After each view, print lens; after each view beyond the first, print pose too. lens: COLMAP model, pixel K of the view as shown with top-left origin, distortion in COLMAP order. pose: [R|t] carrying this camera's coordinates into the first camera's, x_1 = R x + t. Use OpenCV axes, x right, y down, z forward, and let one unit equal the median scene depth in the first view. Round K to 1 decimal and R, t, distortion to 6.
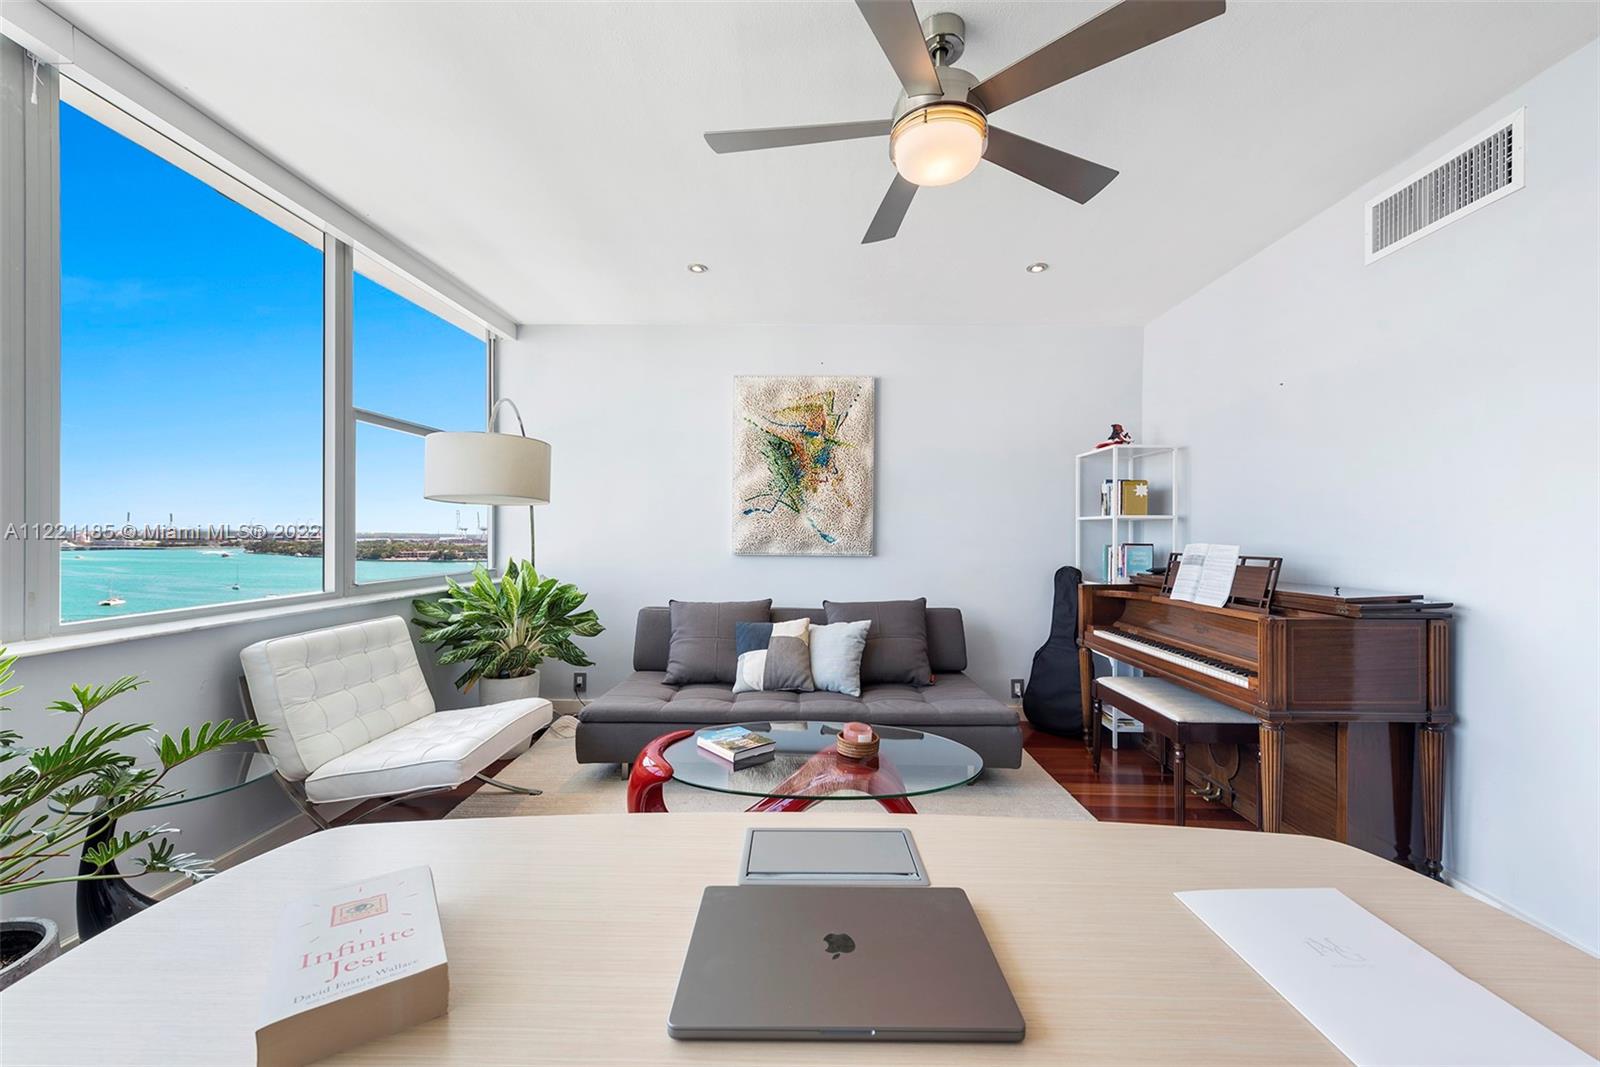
lens RADIAL K [[627.3, 0, 802.6], [0, 627.3, 528.8], [0, 0, 1]] dist [0.014757, -0.004489]
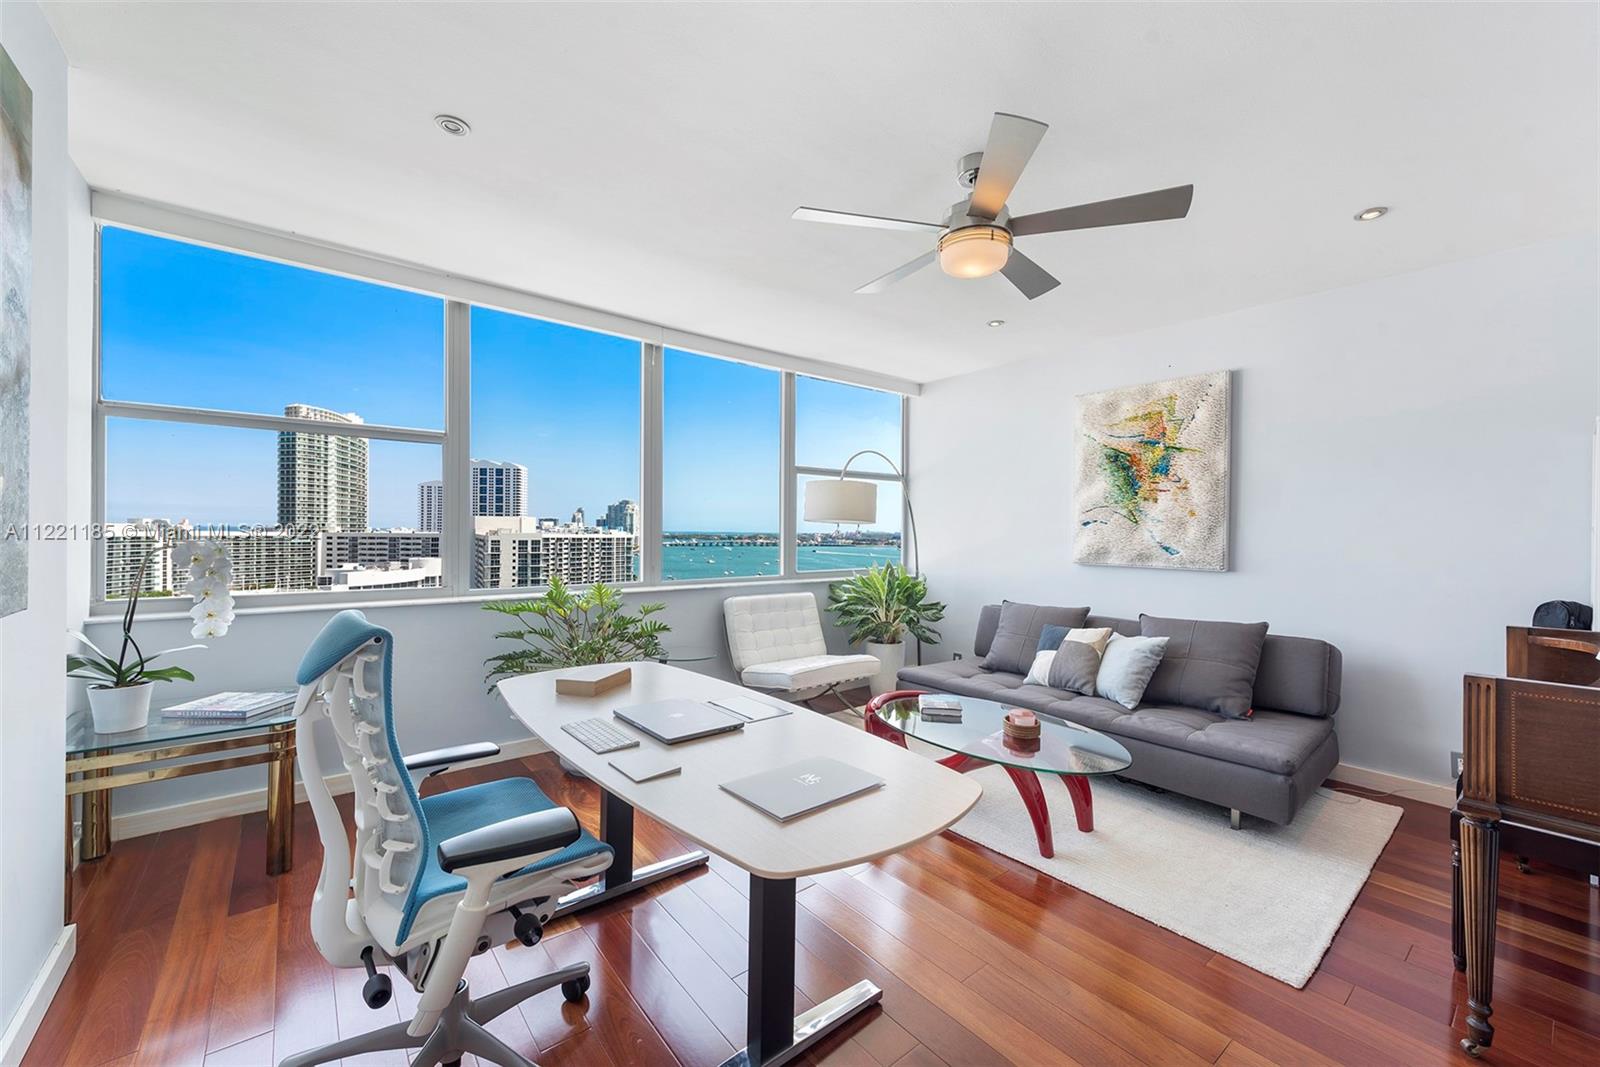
lens RADIAL K [[627.3, 0, 802.6], [0, 627.3, 528.8], [0, 0, 1]] dist [0.014757, -0.004489]
pose [[0.640763, -0.004463, -0.767726, 0.493206], [0.000630, 0.999986, -0.005288, -0.015241], [0.767739, 0.002905, 0.640757, -0.047048]]
